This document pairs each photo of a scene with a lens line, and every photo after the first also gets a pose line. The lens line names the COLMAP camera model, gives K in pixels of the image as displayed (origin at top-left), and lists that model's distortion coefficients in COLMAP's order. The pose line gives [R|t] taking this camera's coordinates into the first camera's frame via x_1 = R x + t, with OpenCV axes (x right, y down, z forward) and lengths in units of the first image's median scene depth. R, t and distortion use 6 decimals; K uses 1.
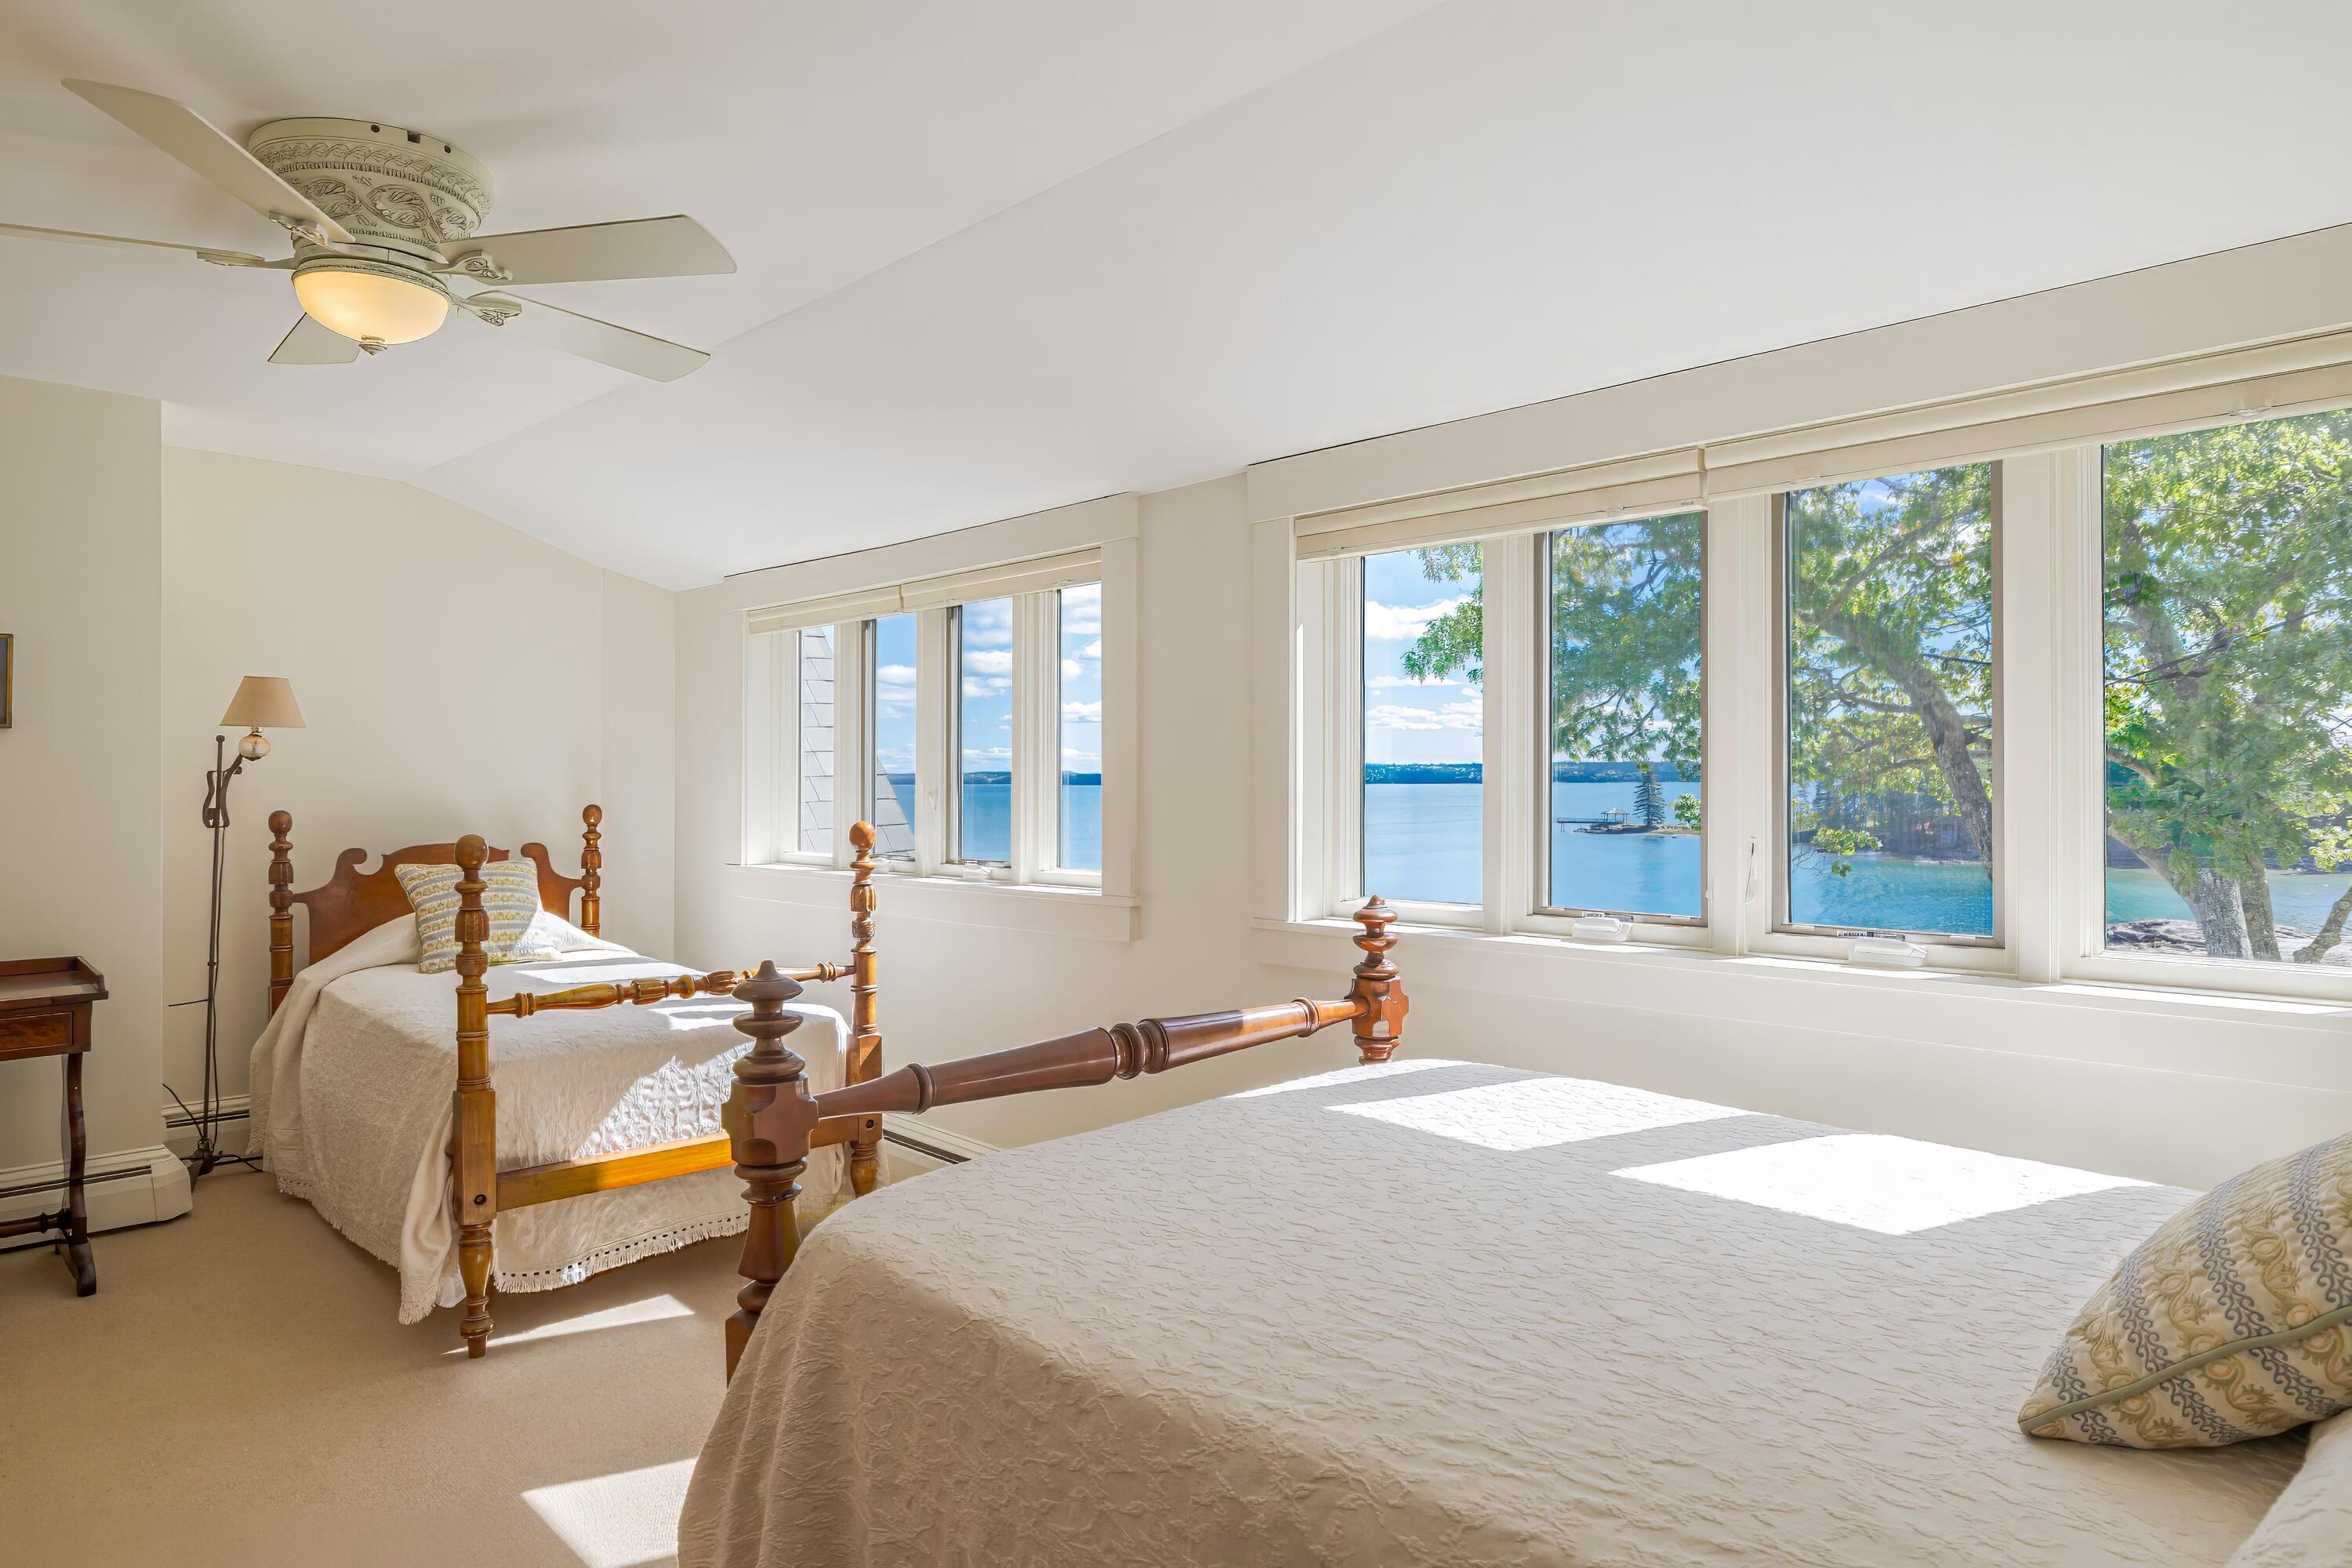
lens RADIAL K [[1471.3, 0, 1172.7], [0, 1471.3, 787.3], [0, 0, 1]] dist [-0.004635, 0.001544]
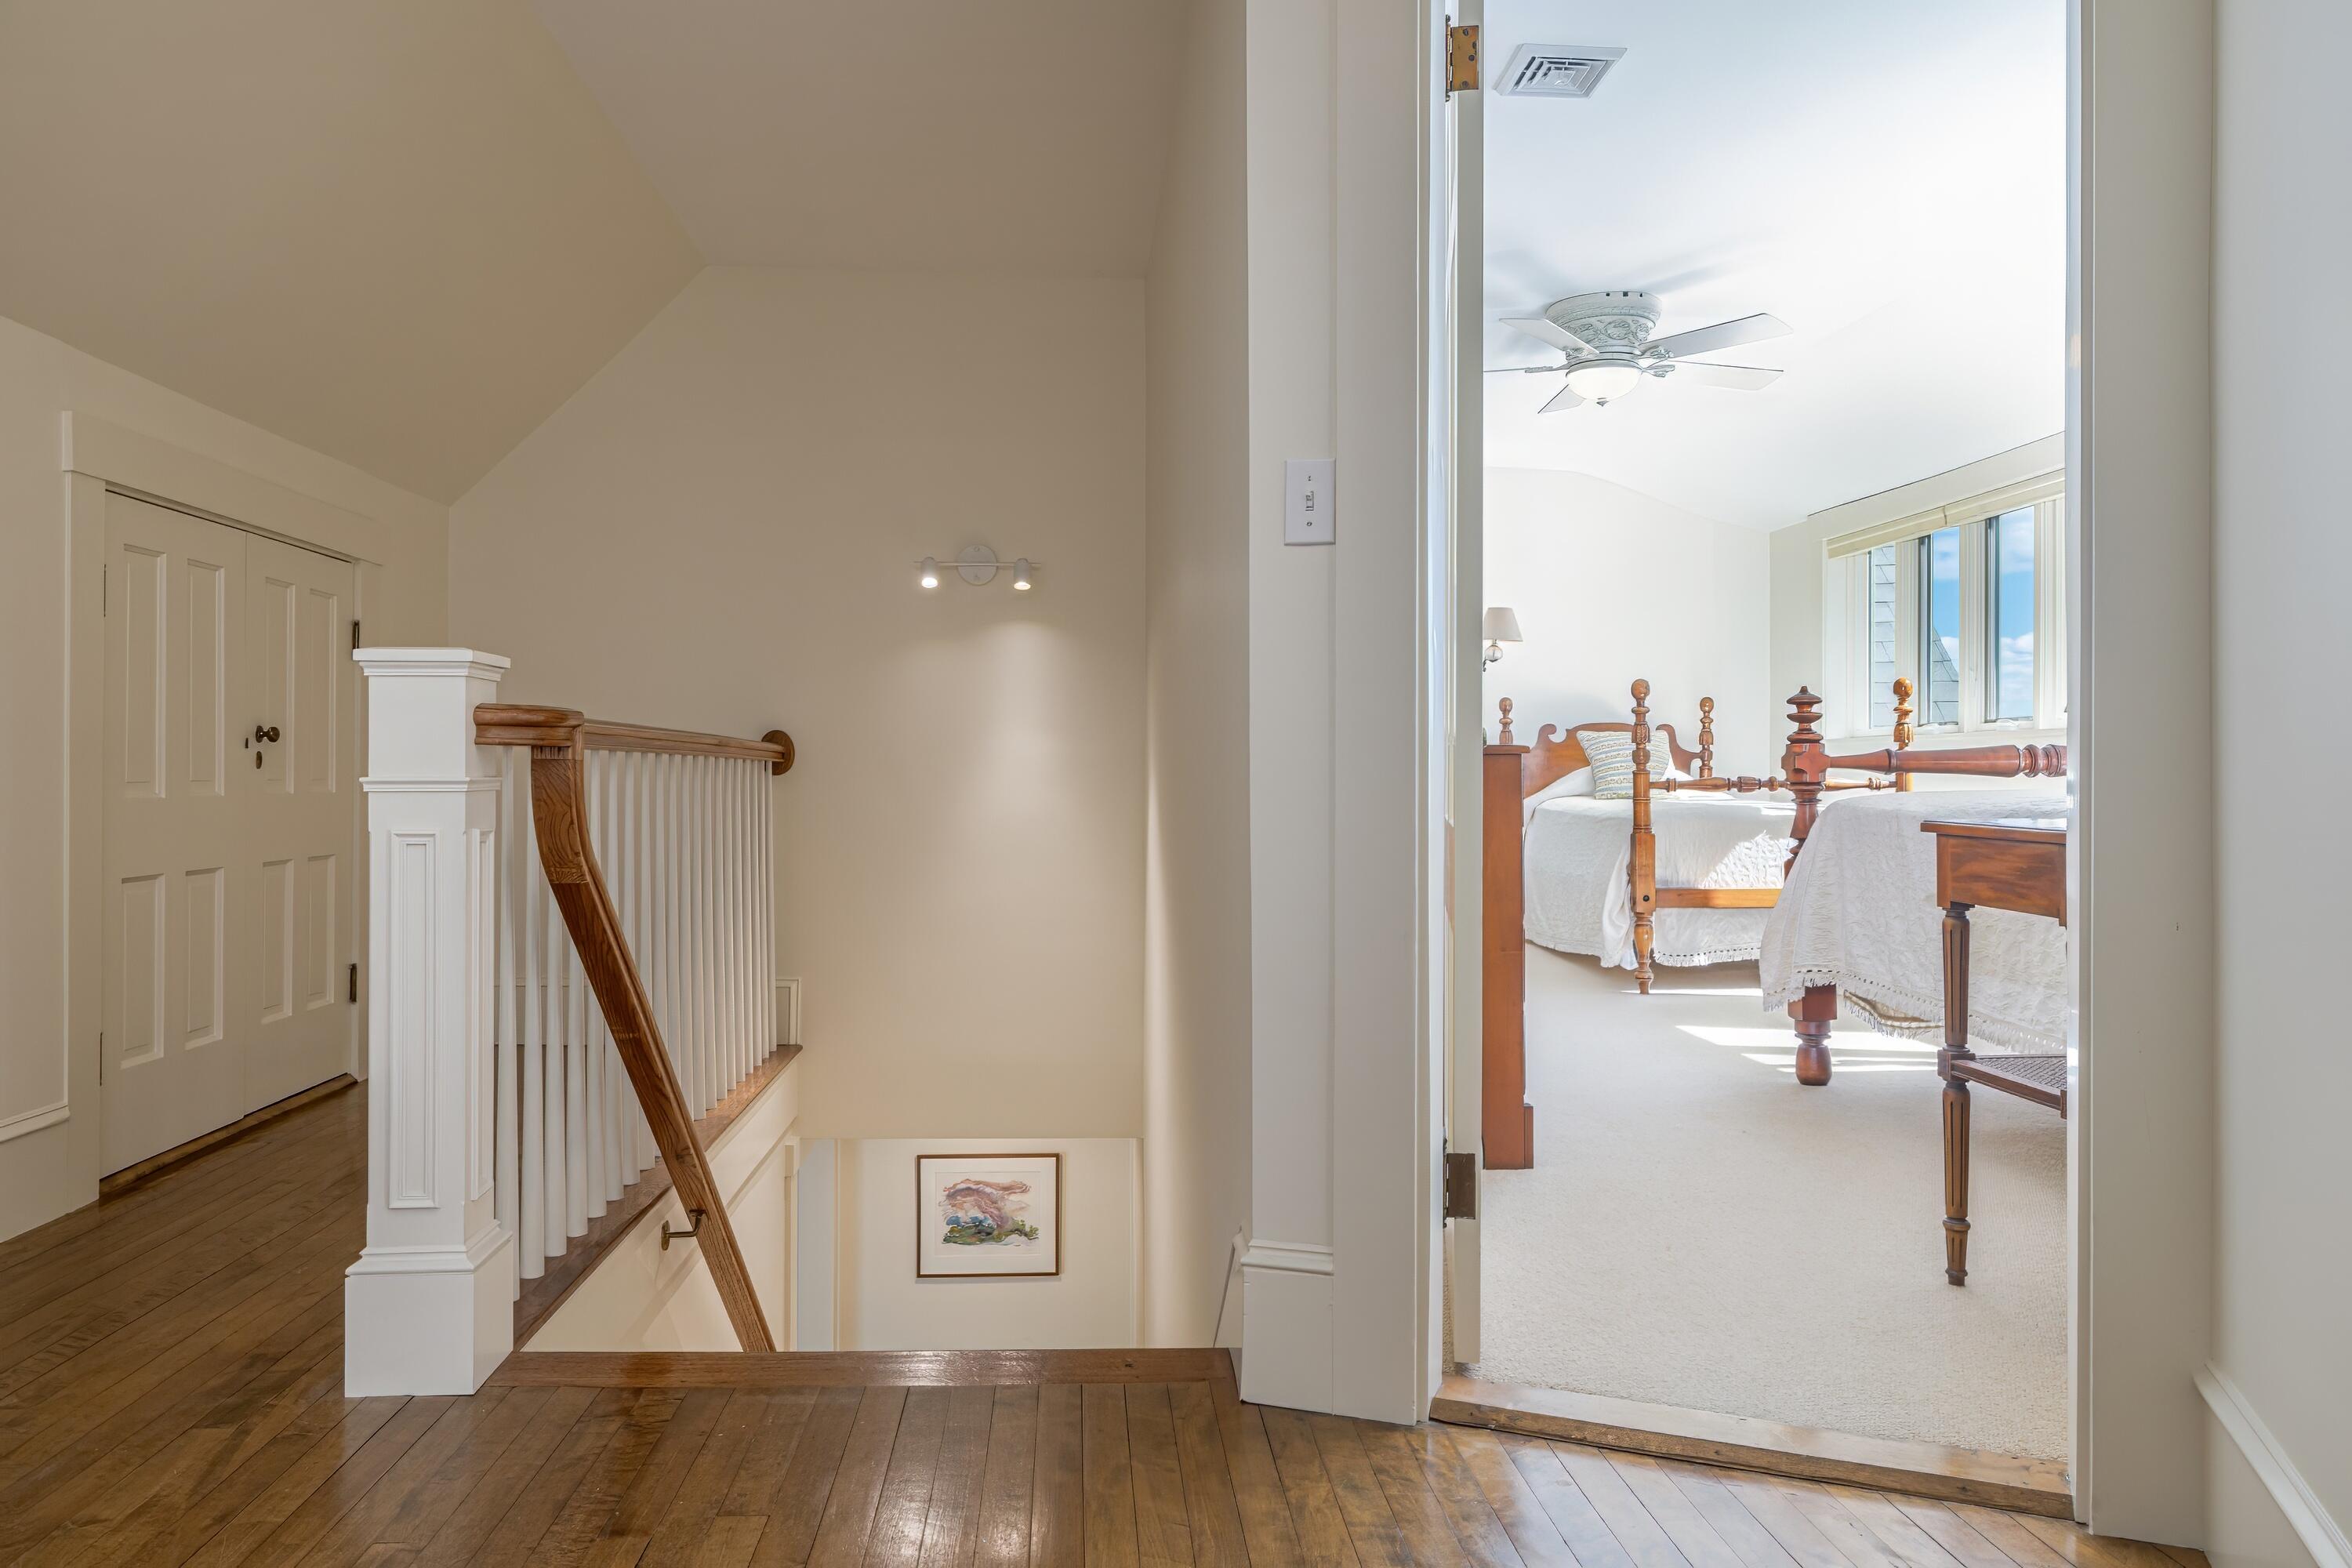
lens RADIAL K [[1629.3, 0, 1171.6], [0, 1629.3, 781.5], [0, 0, 1]] dist [-0.030475, -0.001009]
pose [[0.773169, -0.000467, -0.634200, 0.265614], [0.003226, 0.999990, 0.003198, 0.136775], [0.634192, -0.004519, 0.773163, -0.726172]]
